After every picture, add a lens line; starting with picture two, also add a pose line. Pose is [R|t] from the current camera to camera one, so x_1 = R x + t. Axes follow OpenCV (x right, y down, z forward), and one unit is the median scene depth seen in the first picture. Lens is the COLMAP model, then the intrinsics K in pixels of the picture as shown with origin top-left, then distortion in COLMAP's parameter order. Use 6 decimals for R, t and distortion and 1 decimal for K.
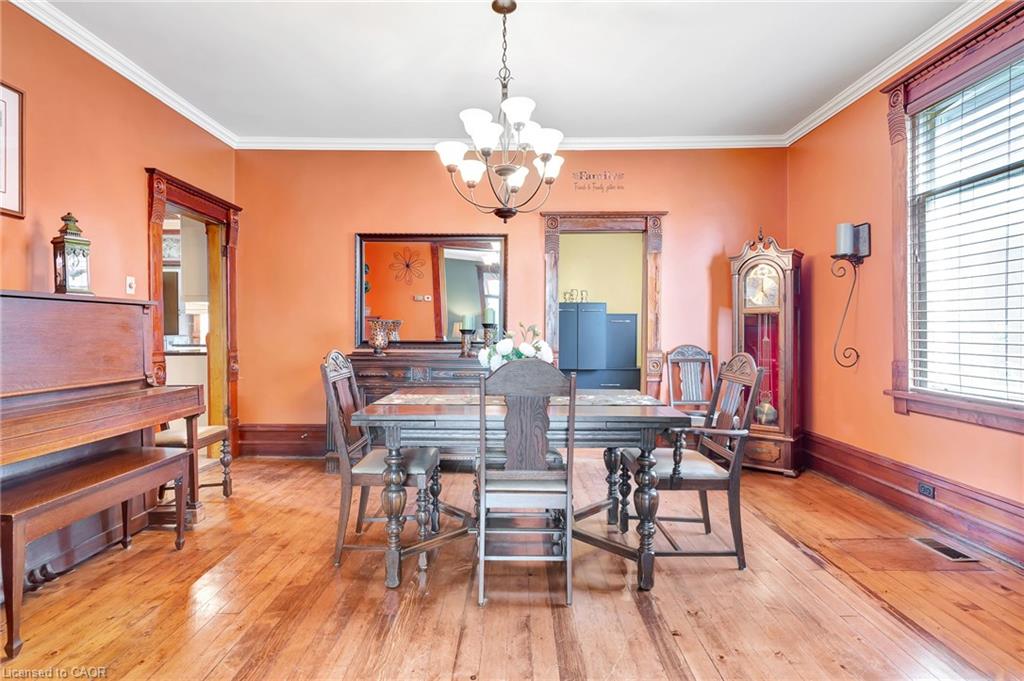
lens RADIAL K [[515.7, 0, 508.7], [0, 515.7, 337.1], [0, 0, 1]] dist [0.005226, -0.000763]
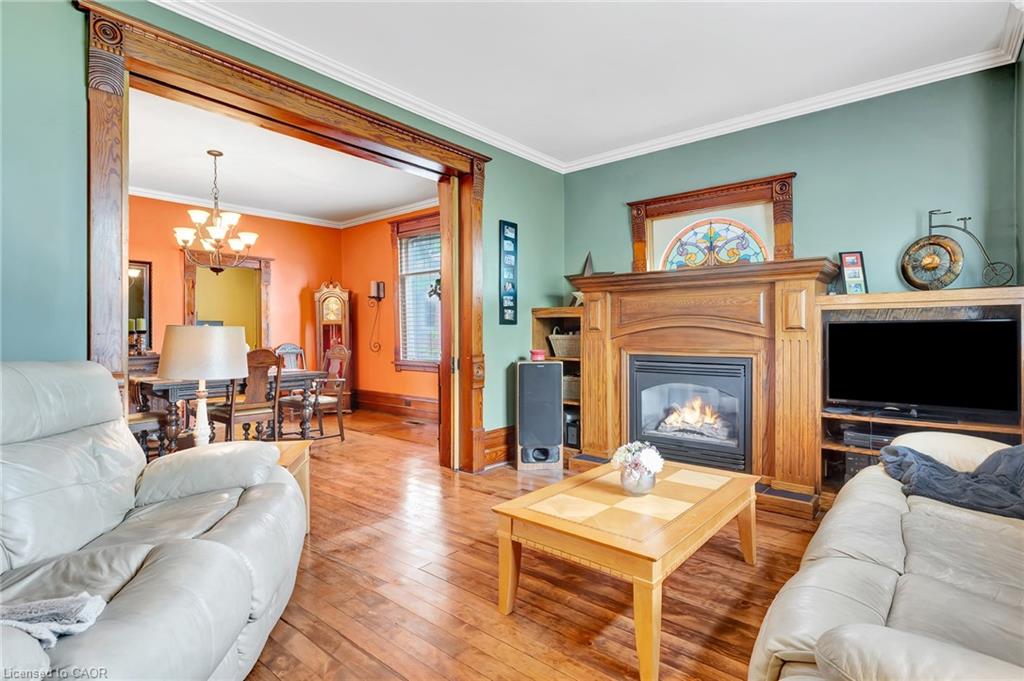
lens RADIAL K [[493.0, 0, 505.4], [0, 493.0, 339.8], [0, 0, 1]] dist [0.002259, 0.002440]
pose [[0.640242, -0.016089, 0.768005, -0.505316], [0.014773, 0.999854, 0.008631, 0.000540], [-0.768031, 0.005820, 0.640386, -0.629234]]
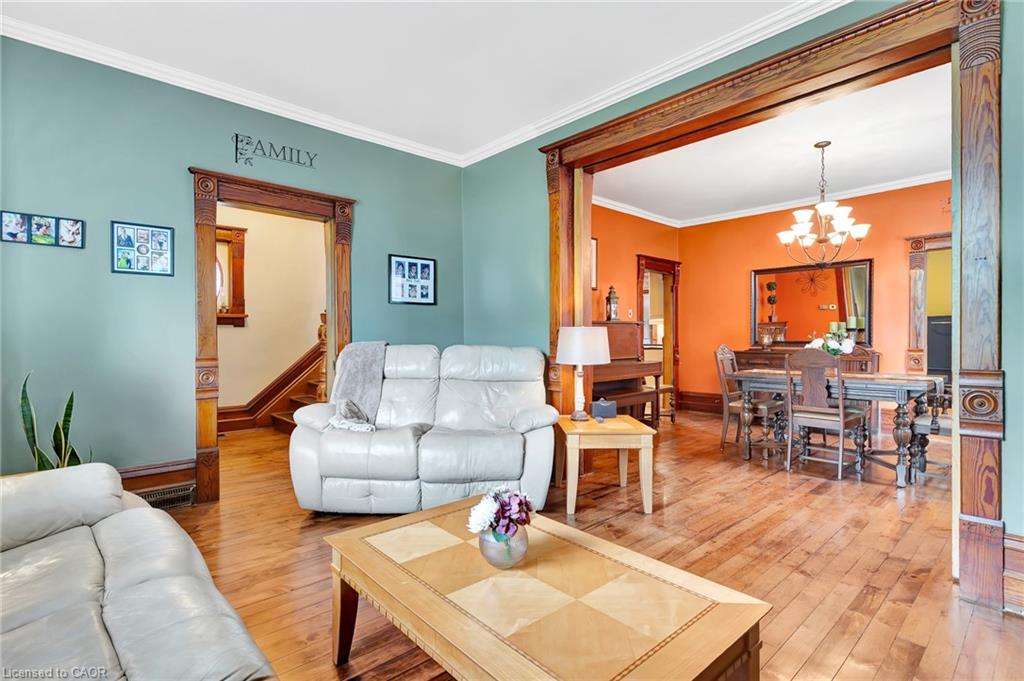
lens RADIAL K [[493.0, 0, 514.0], [0, 493.0, 344.7], [0, 0, 1]] dist [0.002259, 0.002440]
pose [[0.685791, 0.007341, -0.727761, 0.360307], [-0.001503, 0.999961, 0.008670, 0.007451], [0.727797, -0.004852, 0.685776, -0.645880]]
